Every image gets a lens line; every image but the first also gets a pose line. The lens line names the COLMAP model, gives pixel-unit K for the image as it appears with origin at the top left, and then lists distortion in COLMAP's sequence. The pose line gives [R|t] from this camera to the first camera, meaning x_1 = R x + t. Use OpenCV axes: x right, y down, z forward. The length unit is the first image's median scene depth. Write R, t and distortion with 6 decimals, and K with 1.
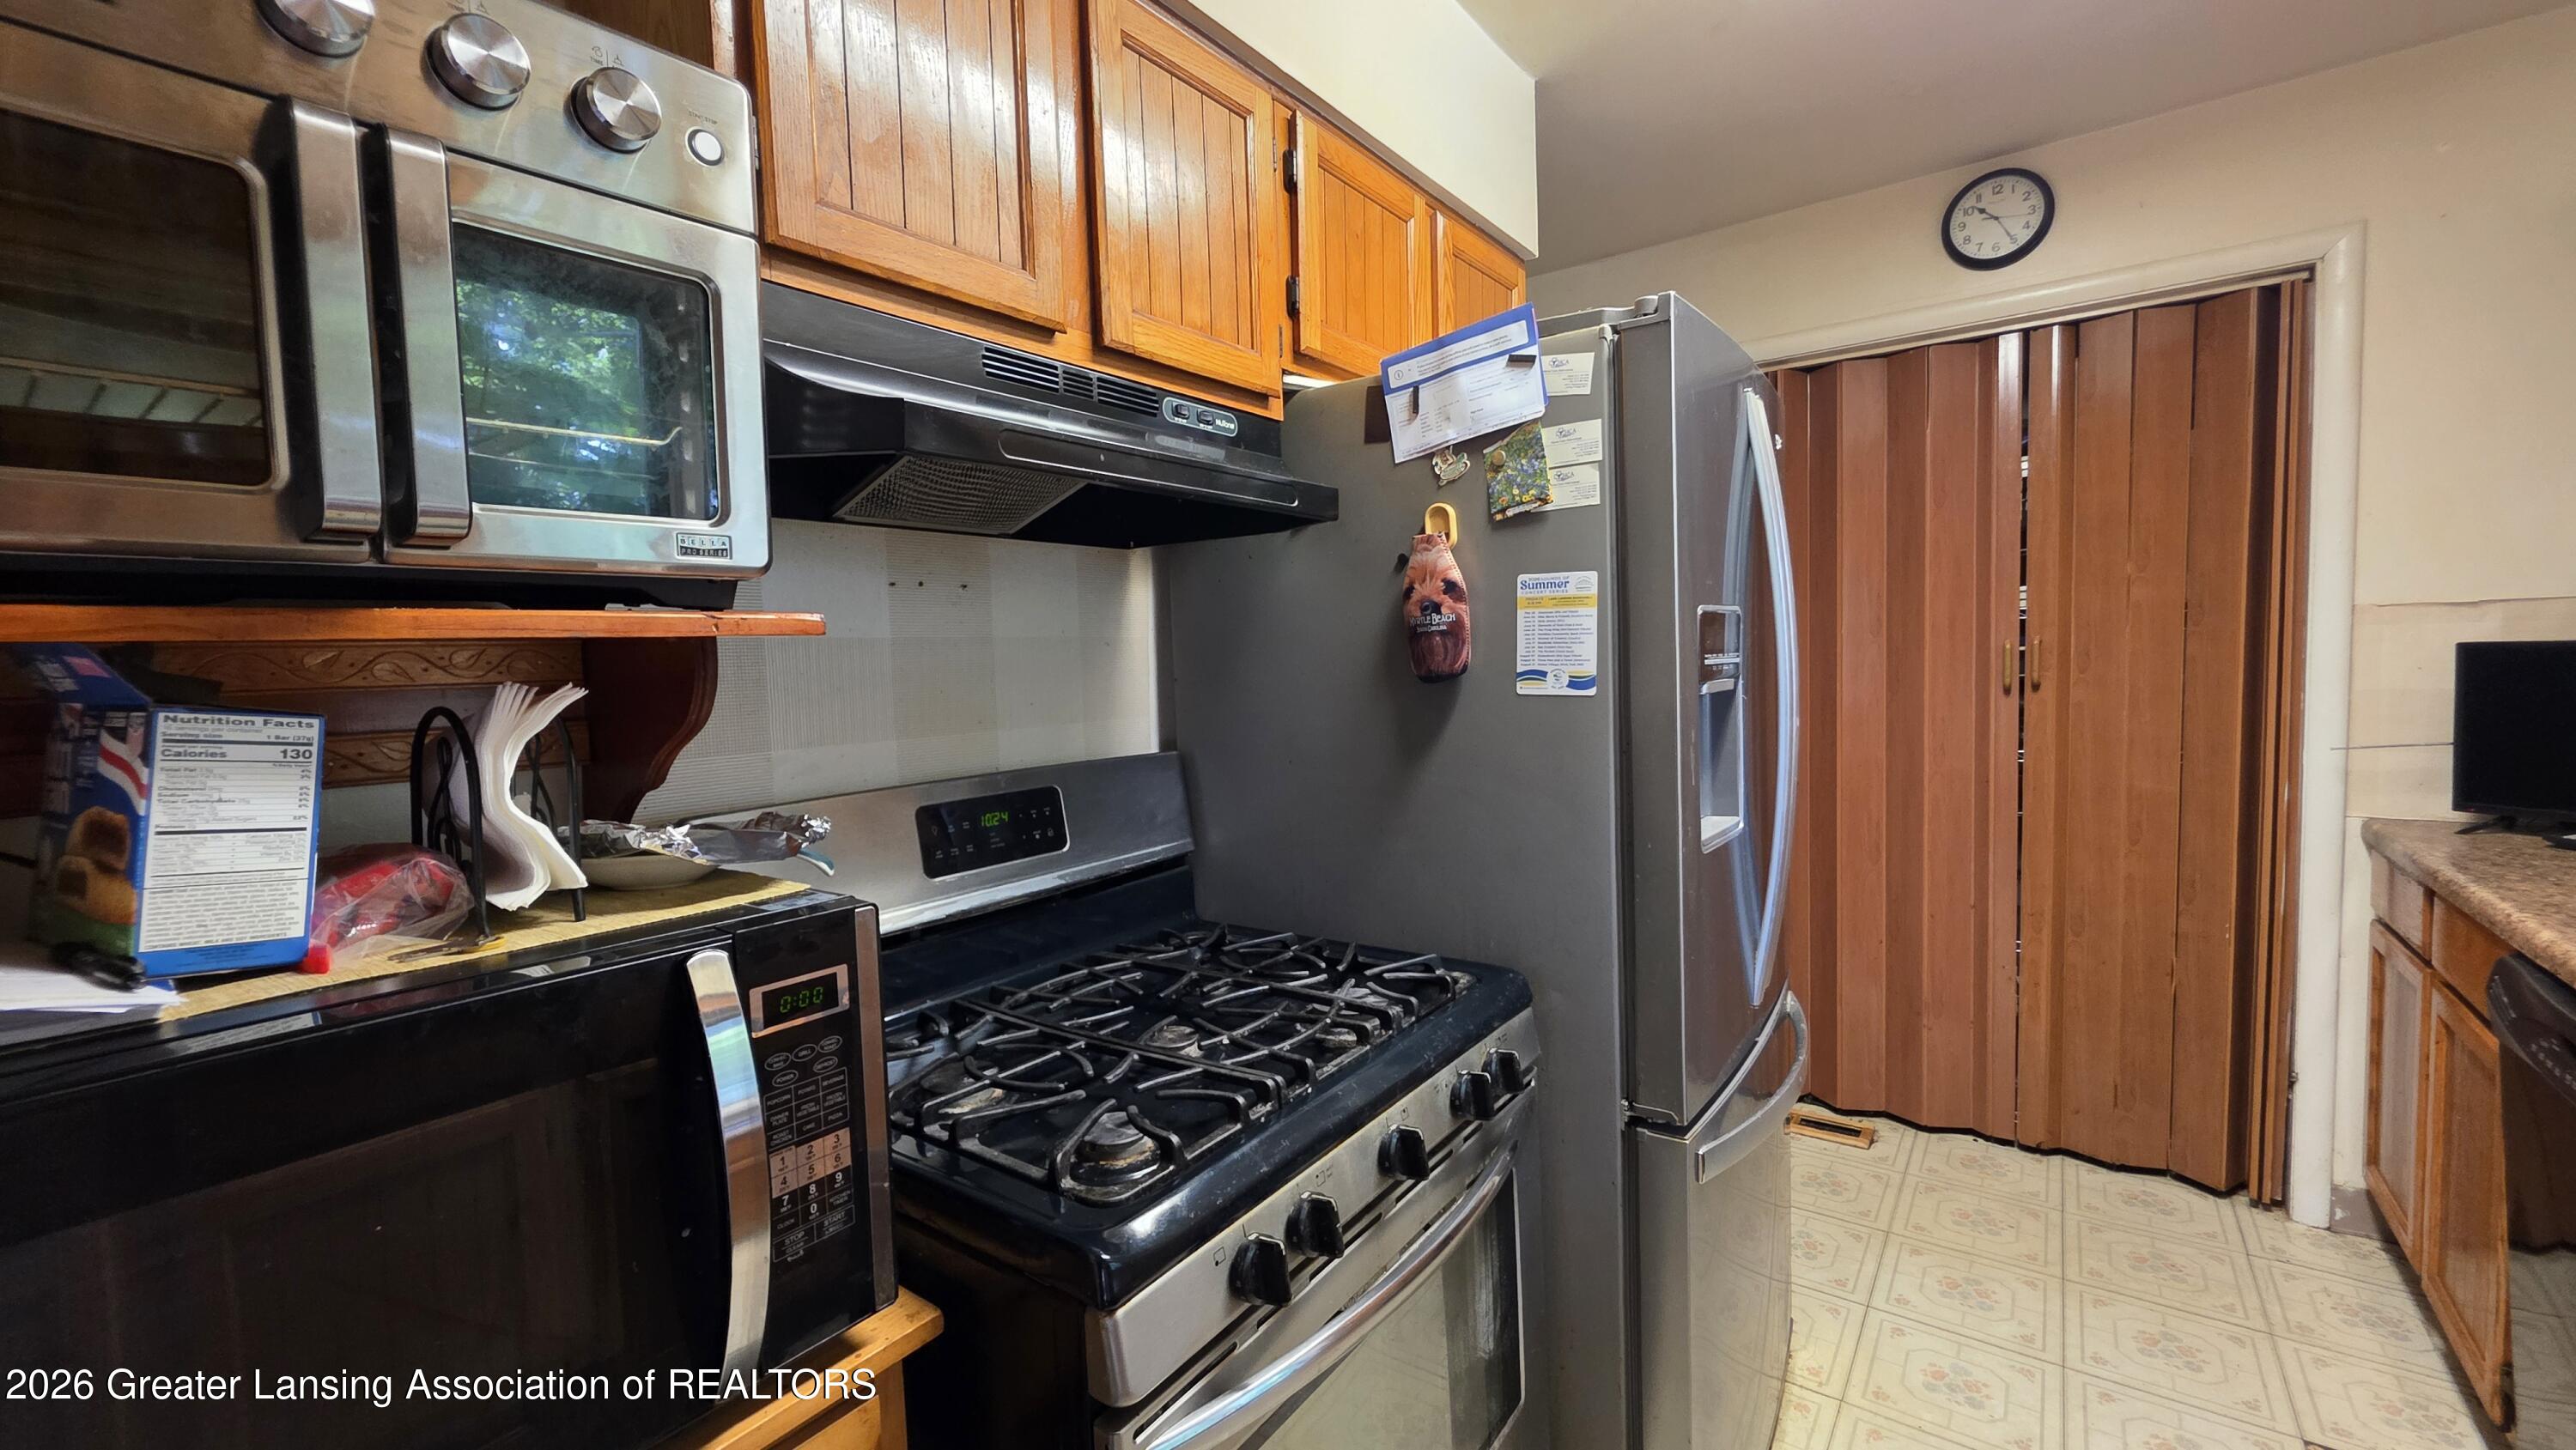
lens RADIAL K [[1031.9, 0, 1279.0], [0, 1031.9, 721.5], [0, 0, 1]] dist [0.001129, -0.000043]
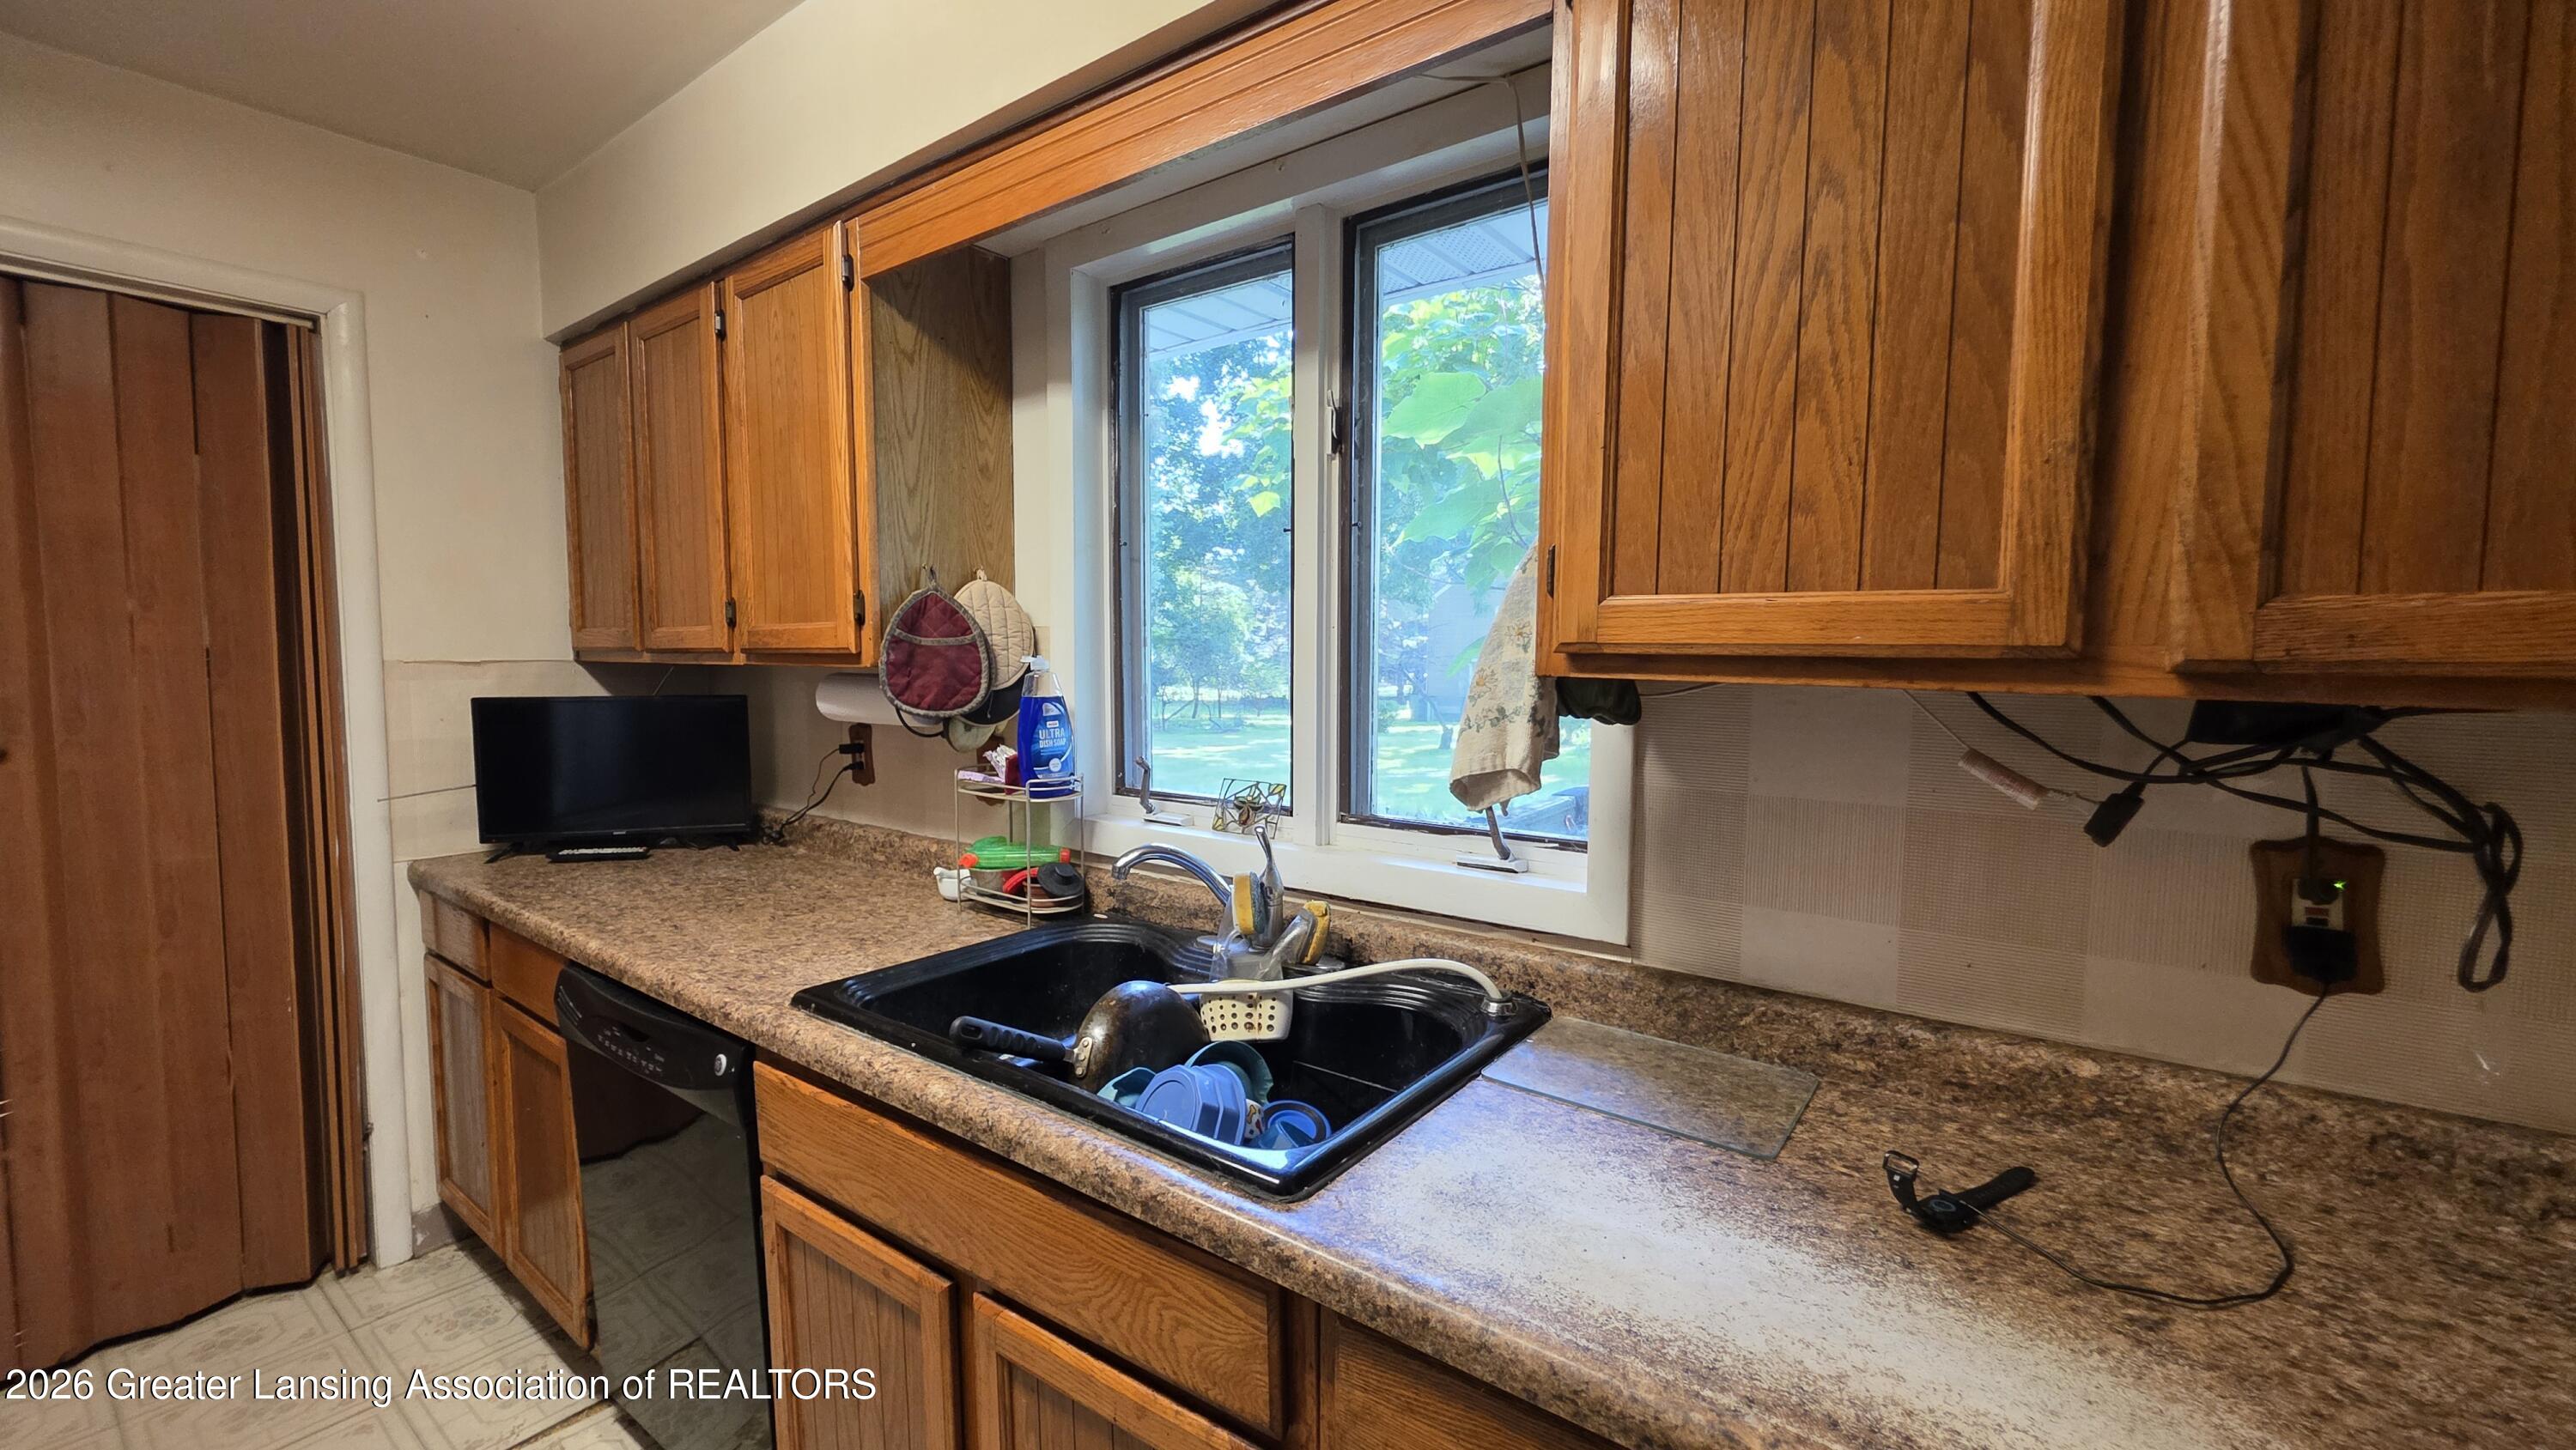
lens RADIAL K [[1031.9, 0, 1279.0], [0, 1031.9, 721.5], [0, 0, 1]] dist [0.001129, -0.000043]
pose [[-0.003441, -0.037483, 0.999291, -0.011609], [0.057245, 0.997651, 0.037618, -0.053544], [-0.998354, 0.057334, -0.001287, 0.139230]]
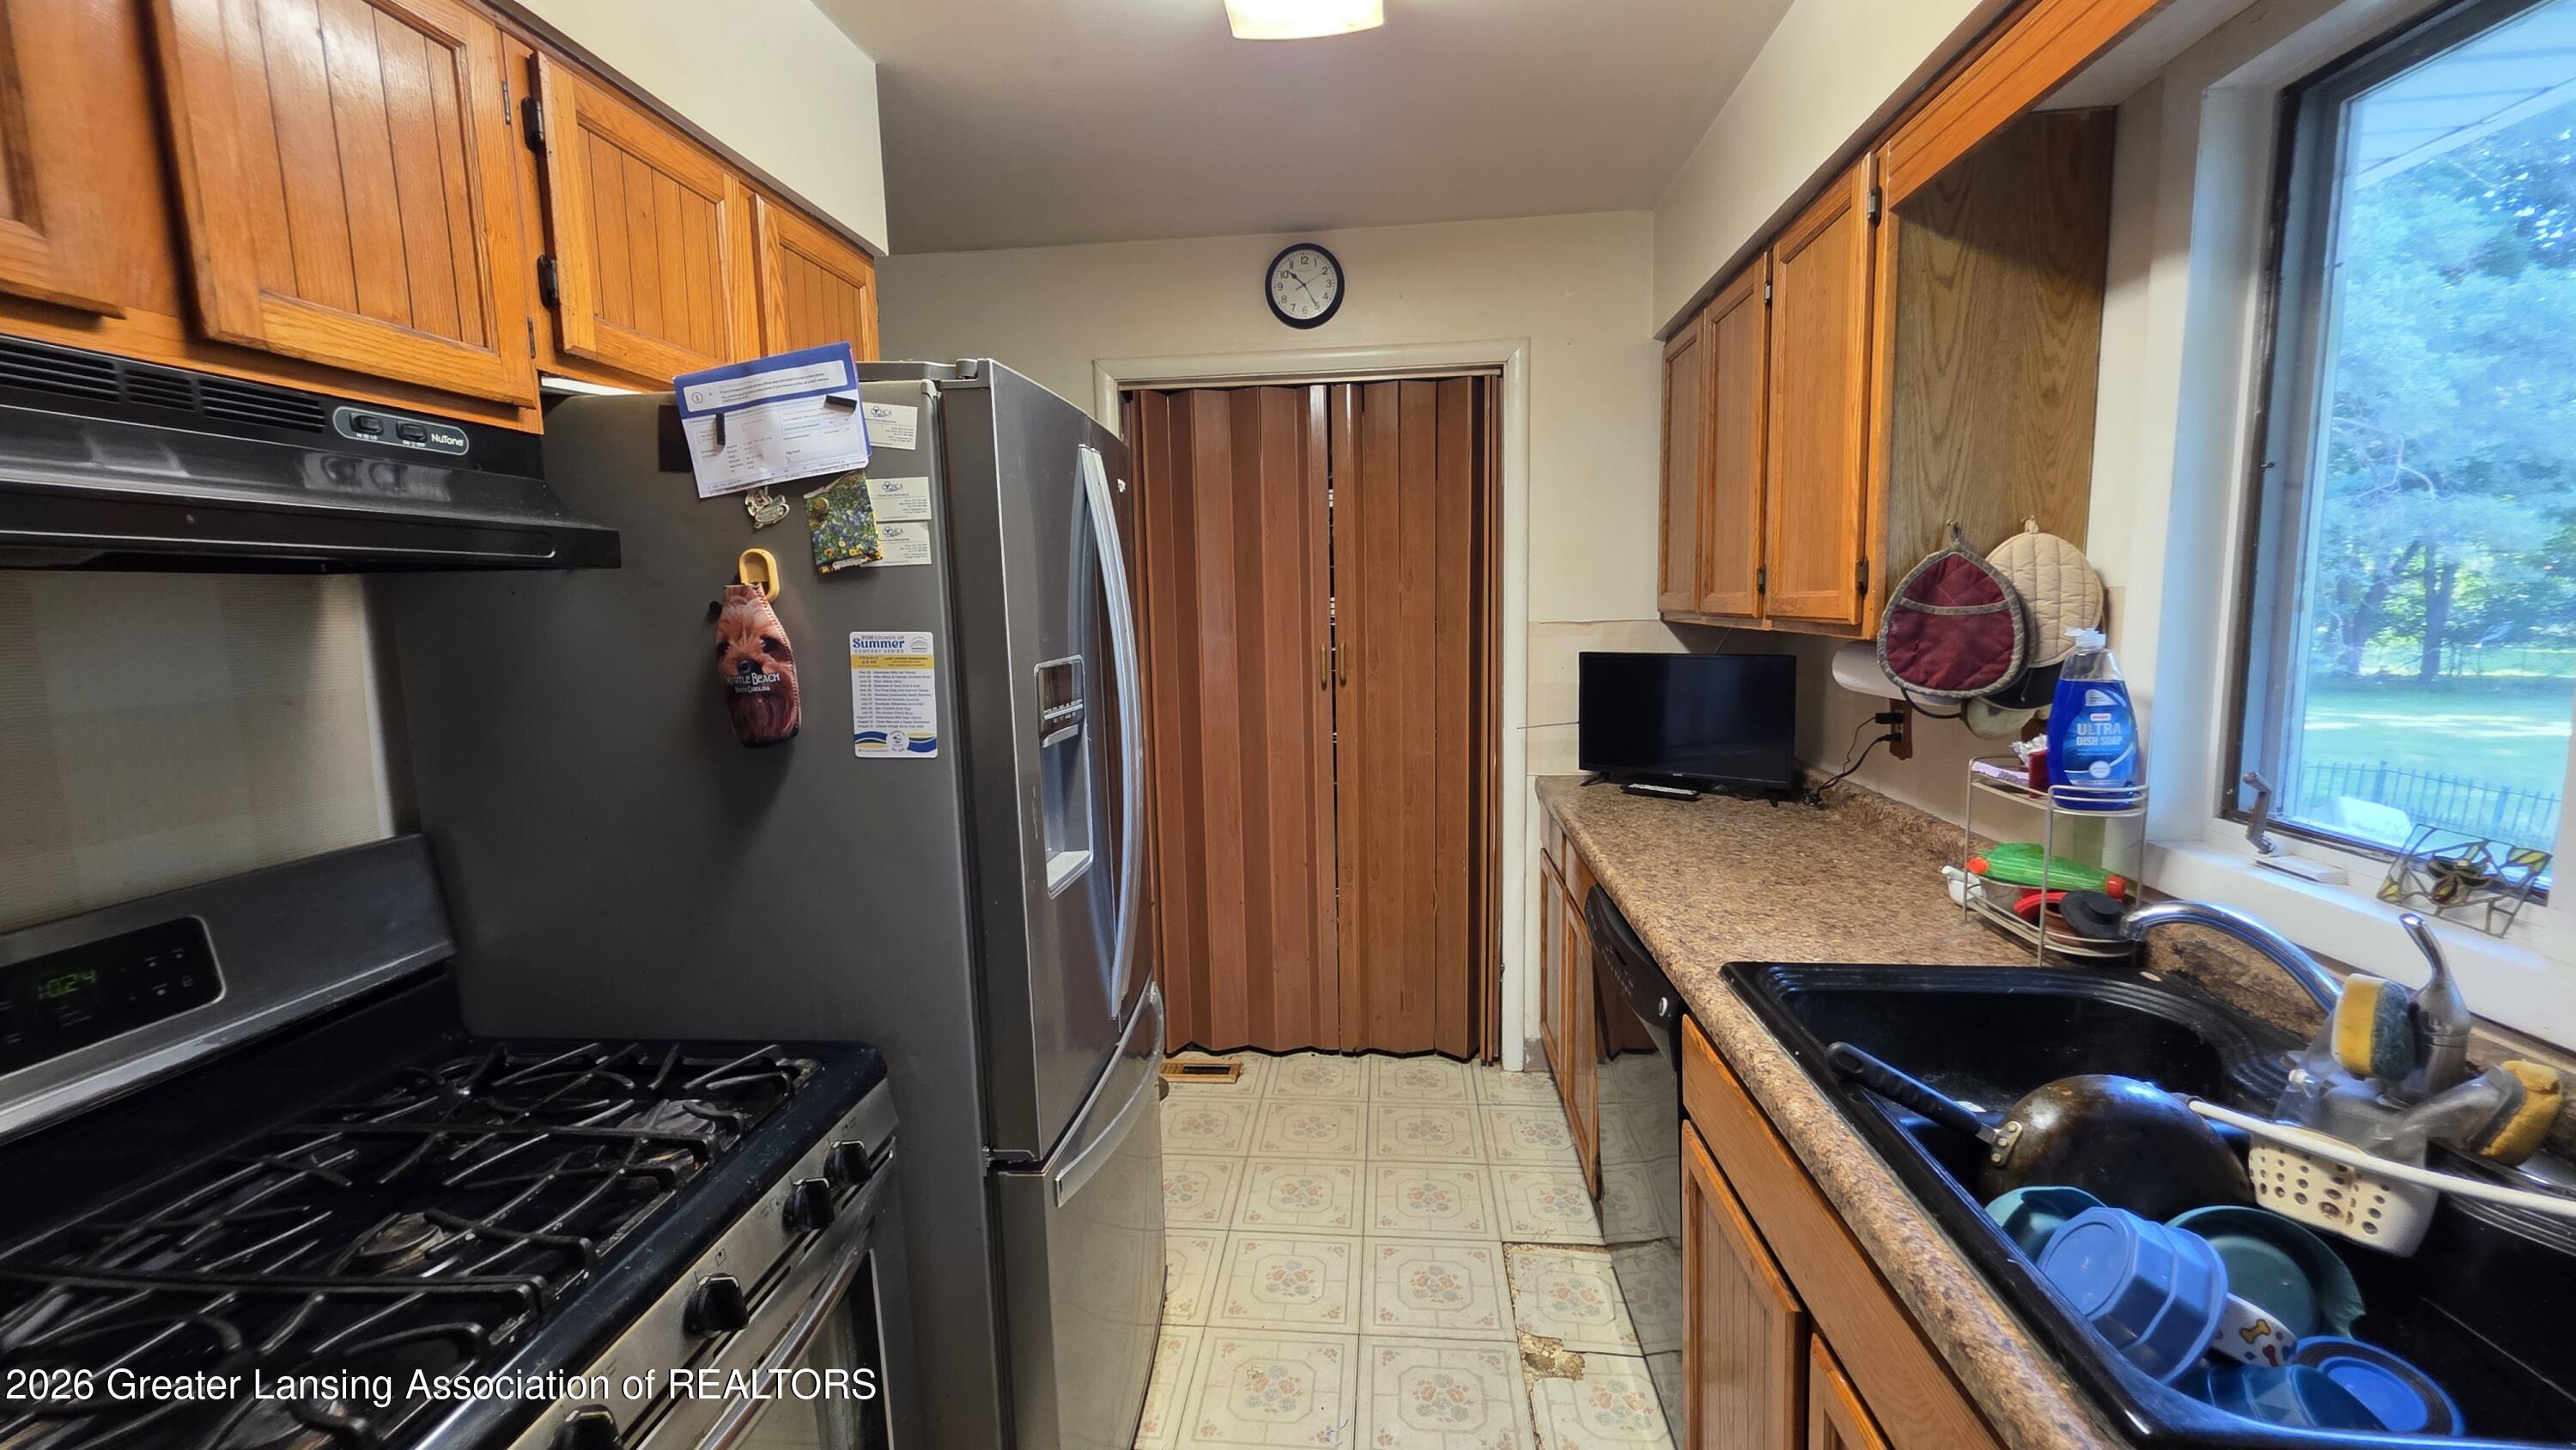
lens RADIAL K [[1033.0, 0, 1279.6], [0, 1033.0, 722.0], [0, 0, 1]] dist [-0.000625, -0.000305]
pose [[0.857782, -0.050876, 0.511490, 0.069835], [0.027866, 0.998229, 0.052559, -0.084296], [-0.513258, -0.030830, 0.857680, -0.011887]]
